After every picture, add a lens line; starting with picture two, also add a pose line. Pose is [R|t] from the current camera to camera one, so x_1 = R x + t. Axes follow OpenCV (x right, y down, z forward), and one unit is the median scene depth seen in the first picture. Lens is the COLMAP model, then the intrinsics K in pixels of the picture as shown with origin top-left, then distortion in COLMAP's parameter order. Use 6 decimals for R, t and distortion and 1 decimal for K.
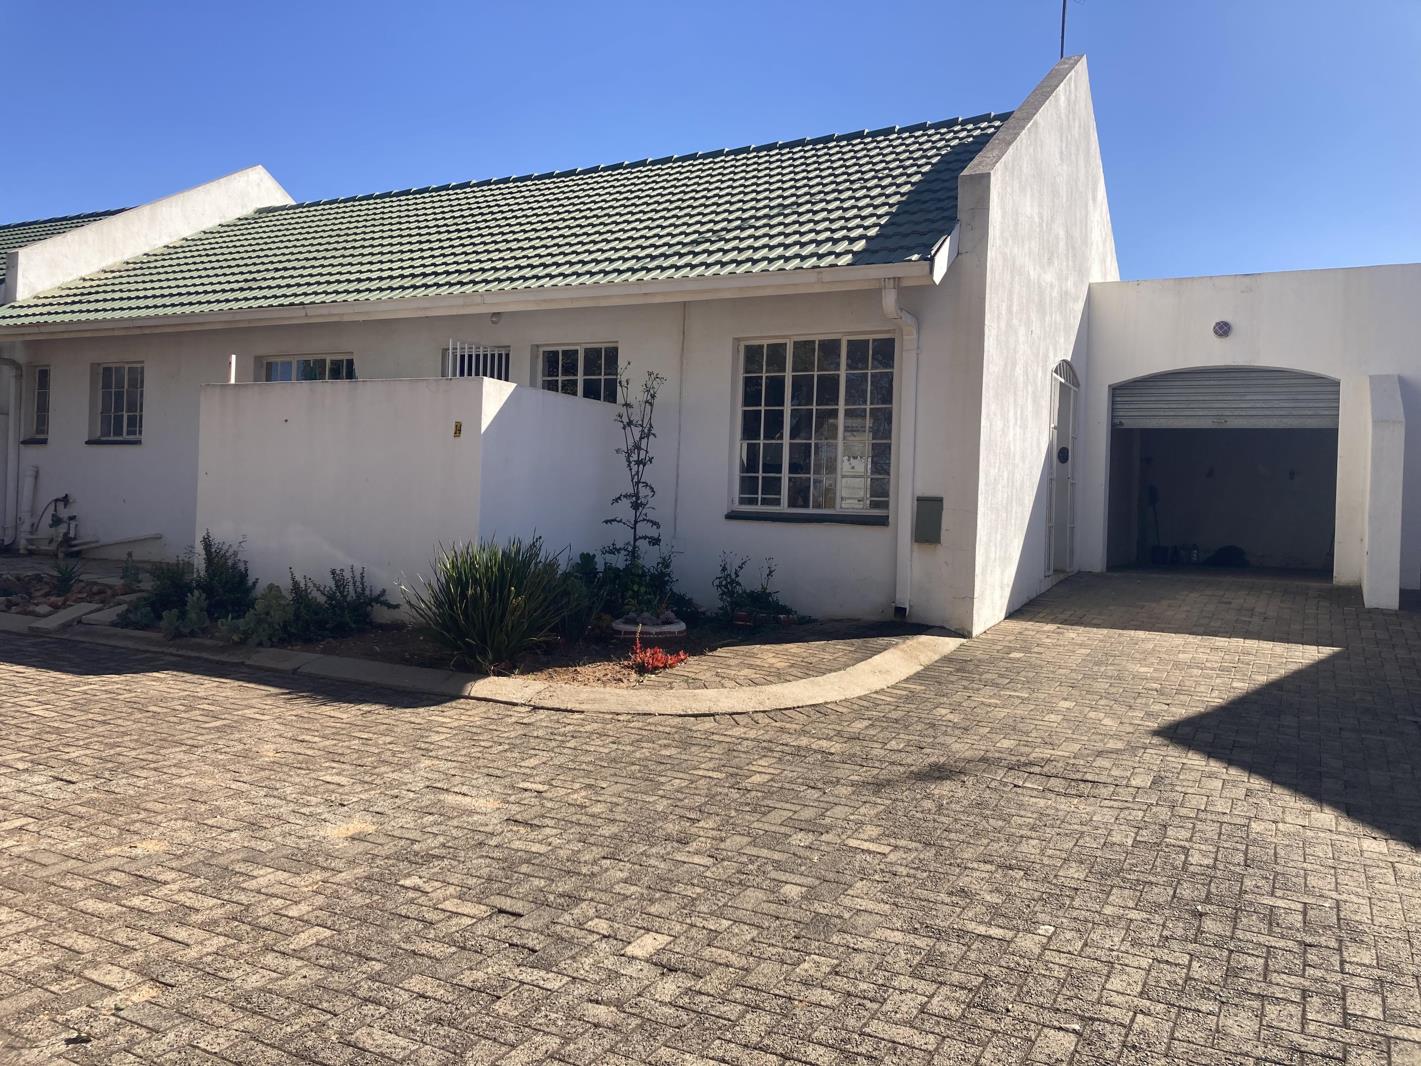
lens RADIAL K [[1167.8, 0, 713.0], [0, 1167.8, 530.3], [0, 0, 1]] dist [0.040697, -0.000145]
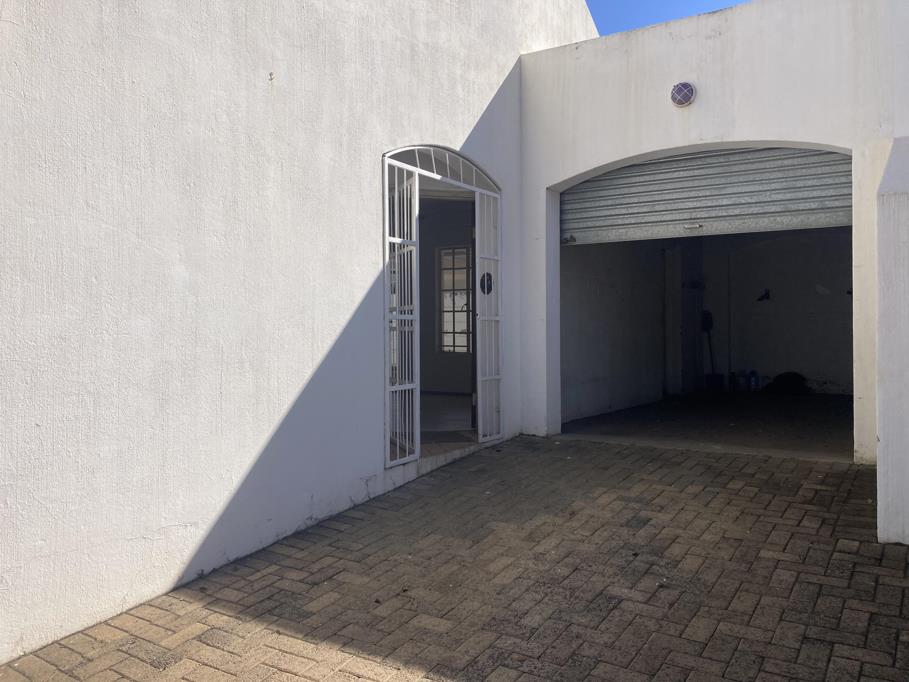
lens RADIAL K [[747.1, 0, 452.9], [0, 747.1, 340.4], [0, 0, 1]] dist [0.040697, -0.000145]
pose [[0.994365, -0.036595, -0.099493, 0.328648], [0.036172, 0.999327, -0.006055, -0.025474], [0.099648, 0.002422, 0.995020, 0.528780]]
